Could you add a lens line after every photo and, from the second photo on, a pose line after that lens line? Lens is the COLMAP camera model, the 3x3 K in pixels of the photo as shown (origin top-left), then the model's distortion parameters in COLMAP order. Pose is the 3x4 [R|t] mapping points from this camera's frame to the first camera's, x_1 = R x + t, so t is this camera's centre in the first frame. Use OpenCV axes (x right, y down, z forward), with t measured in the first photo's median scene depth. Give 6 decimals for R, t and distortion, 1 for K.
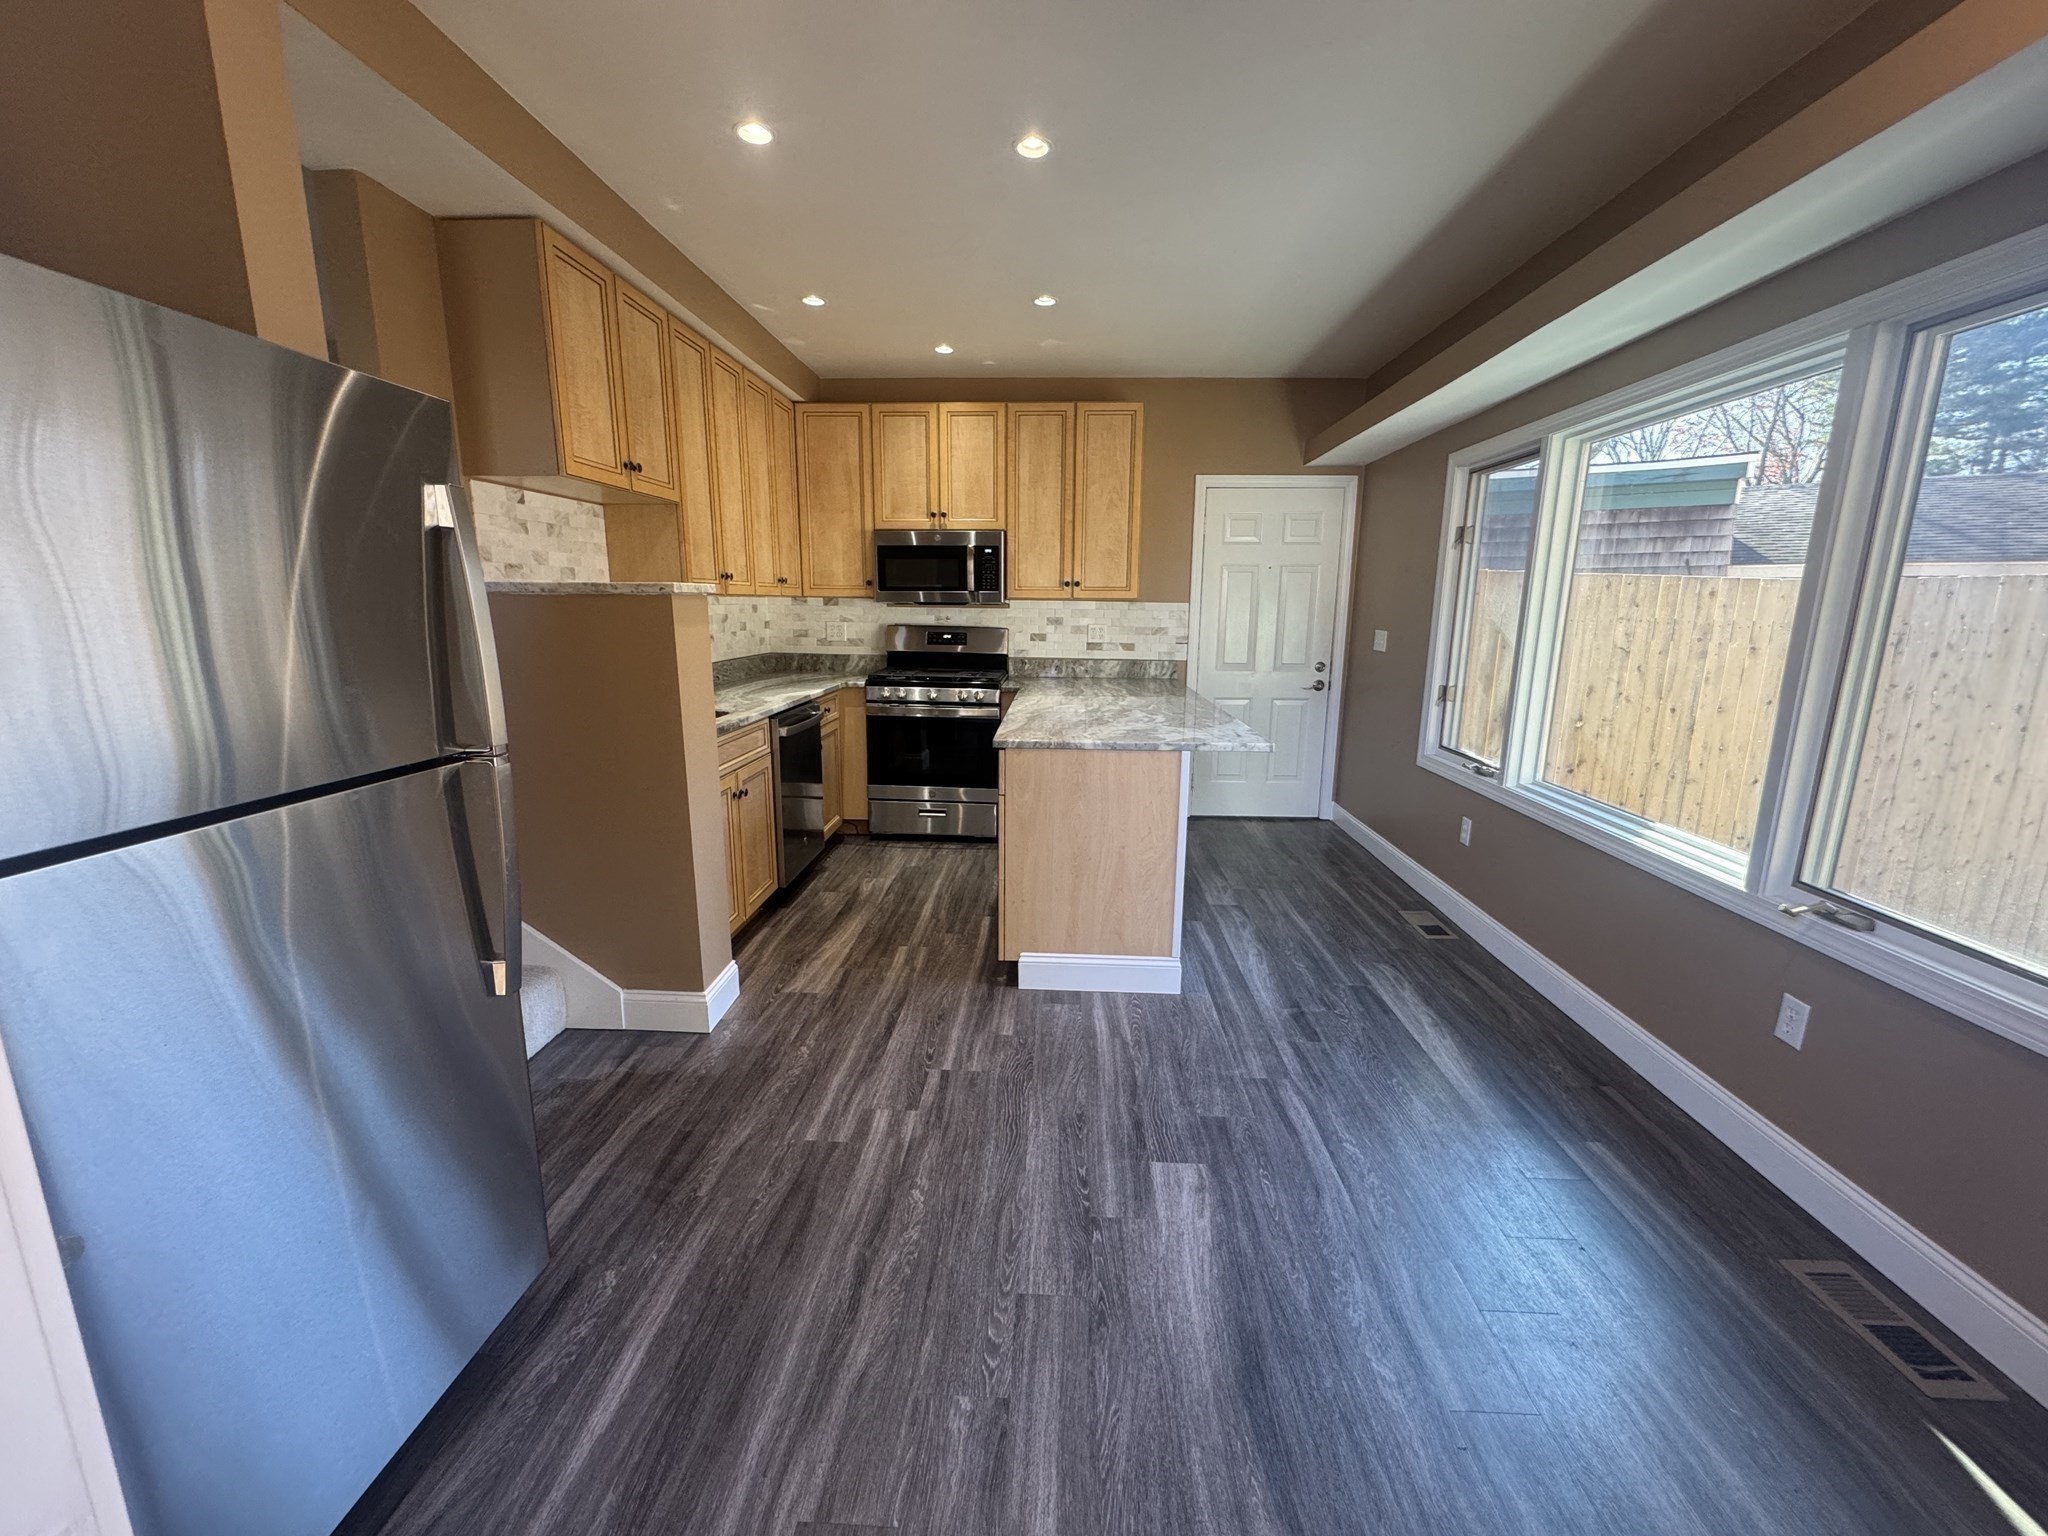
lens RADIAL K [[814.1, 0, 1031.4], [0, 814.1, 762.3], [0, 0, 1]] dist [-0.004898, -0.001226]
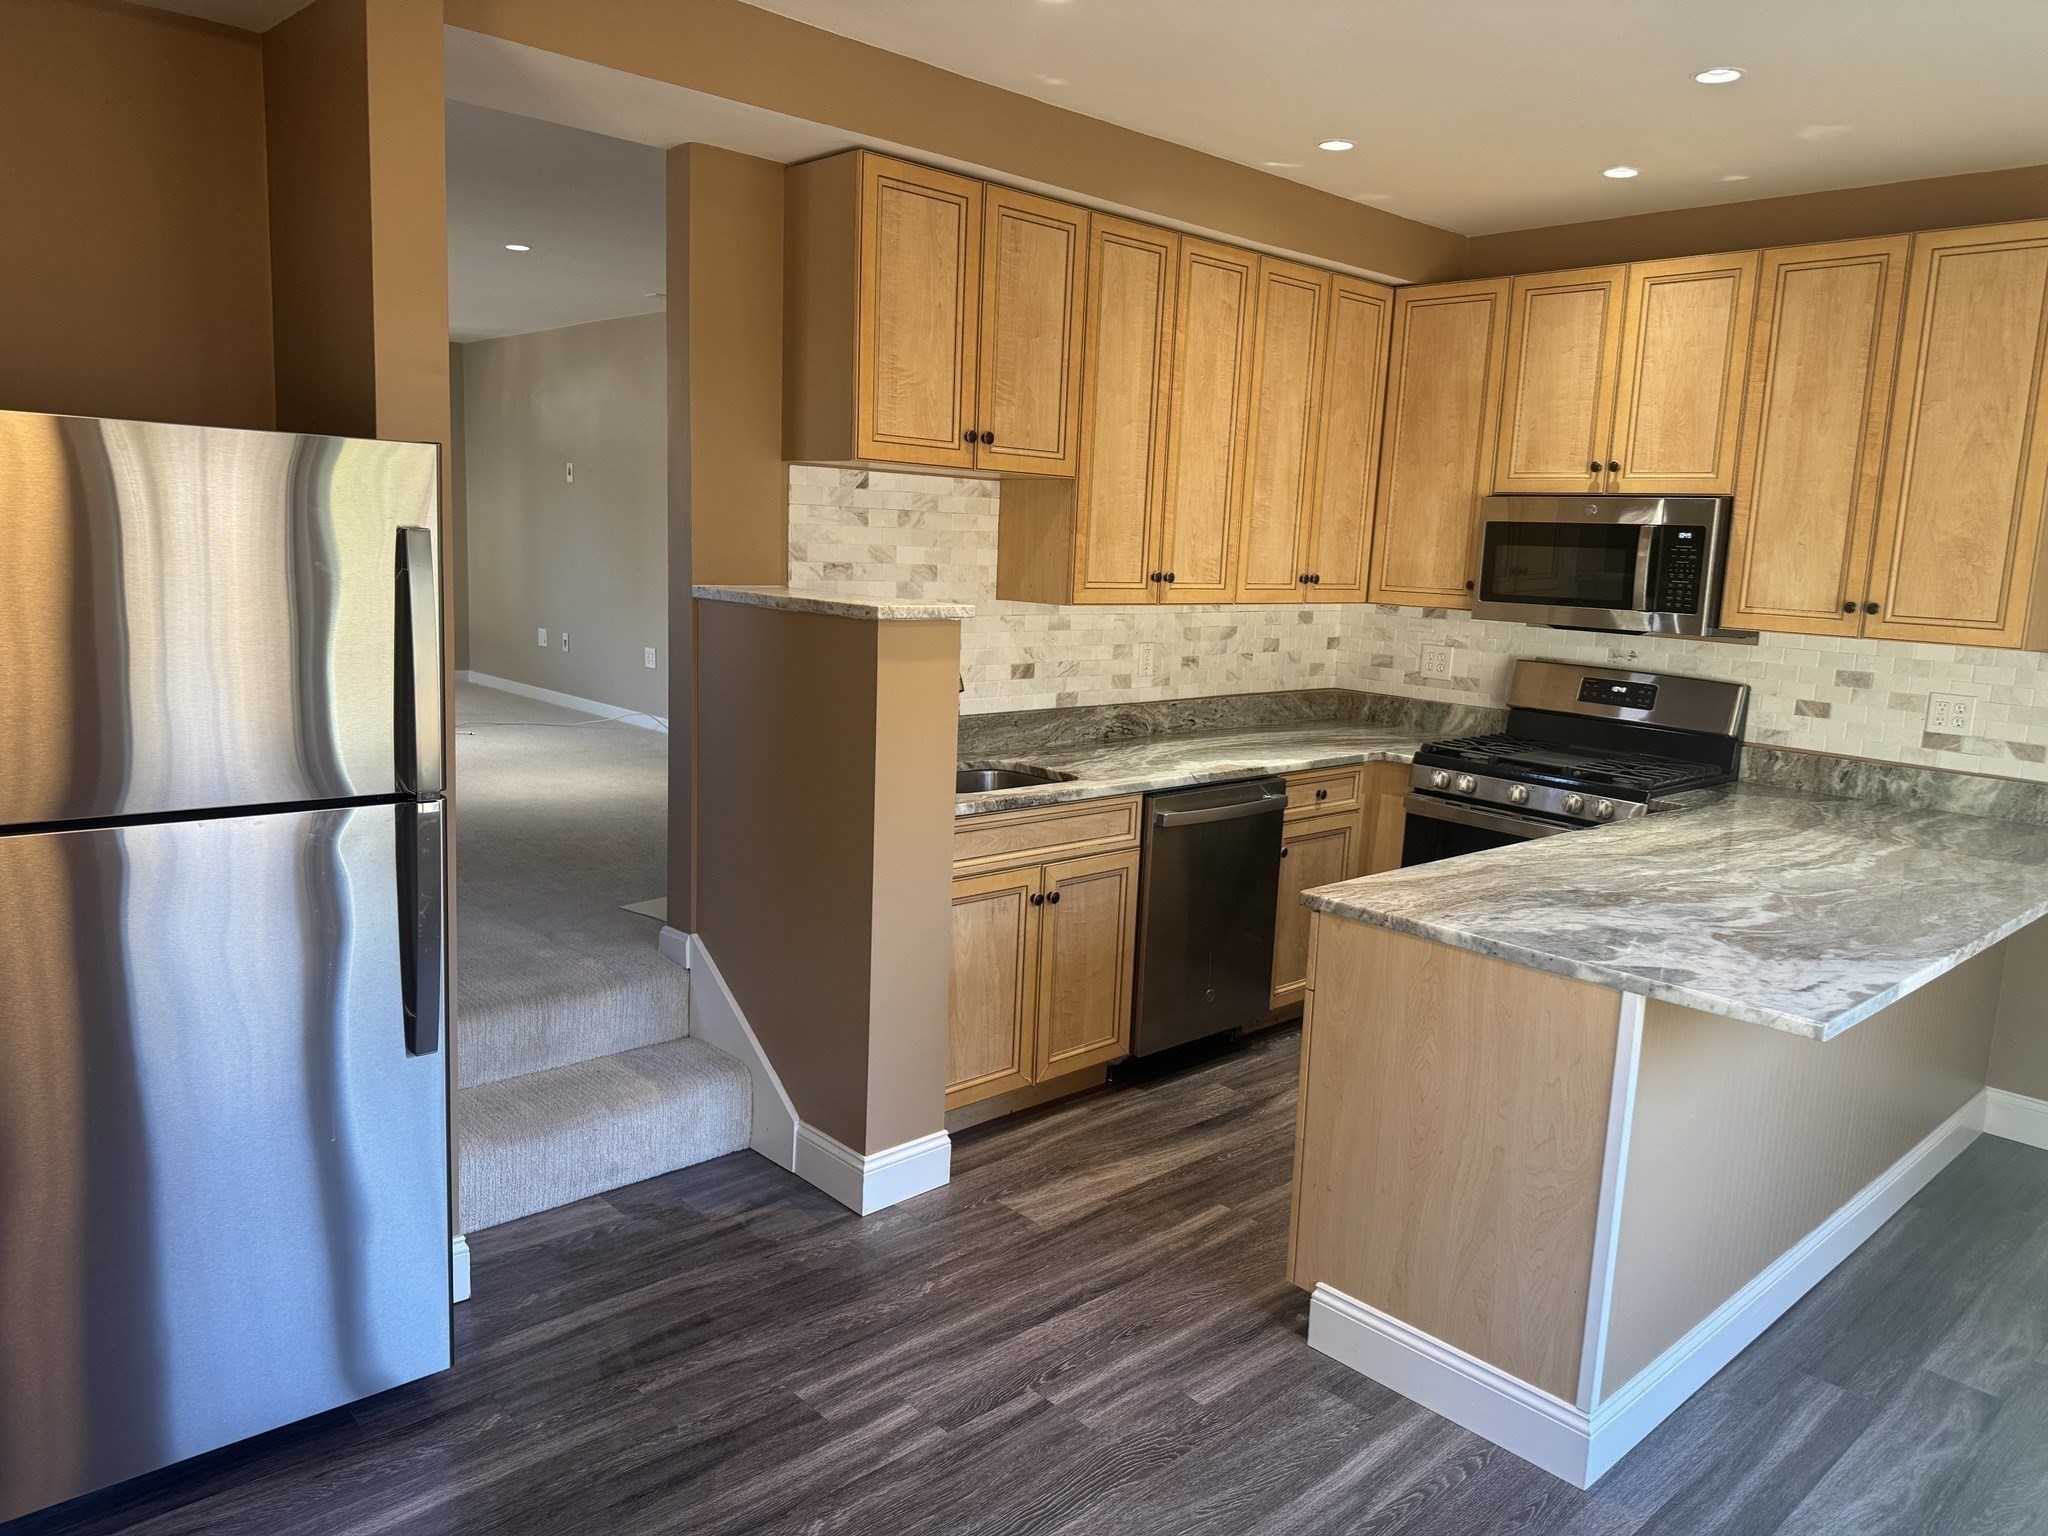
lens RADIAL K [[1432.7, 0, 1037.6], [0, 1432.7, 755.6], [0, 0, 1]] dist [0.058178, -0.076812]
pose [[0.716438, 0.127903, -0.685826, 0.425959], [-0.169979, 0.985428, 0.006211, -0.082662], [0.676627, 0.112126, 0.727739, 0.099069]]
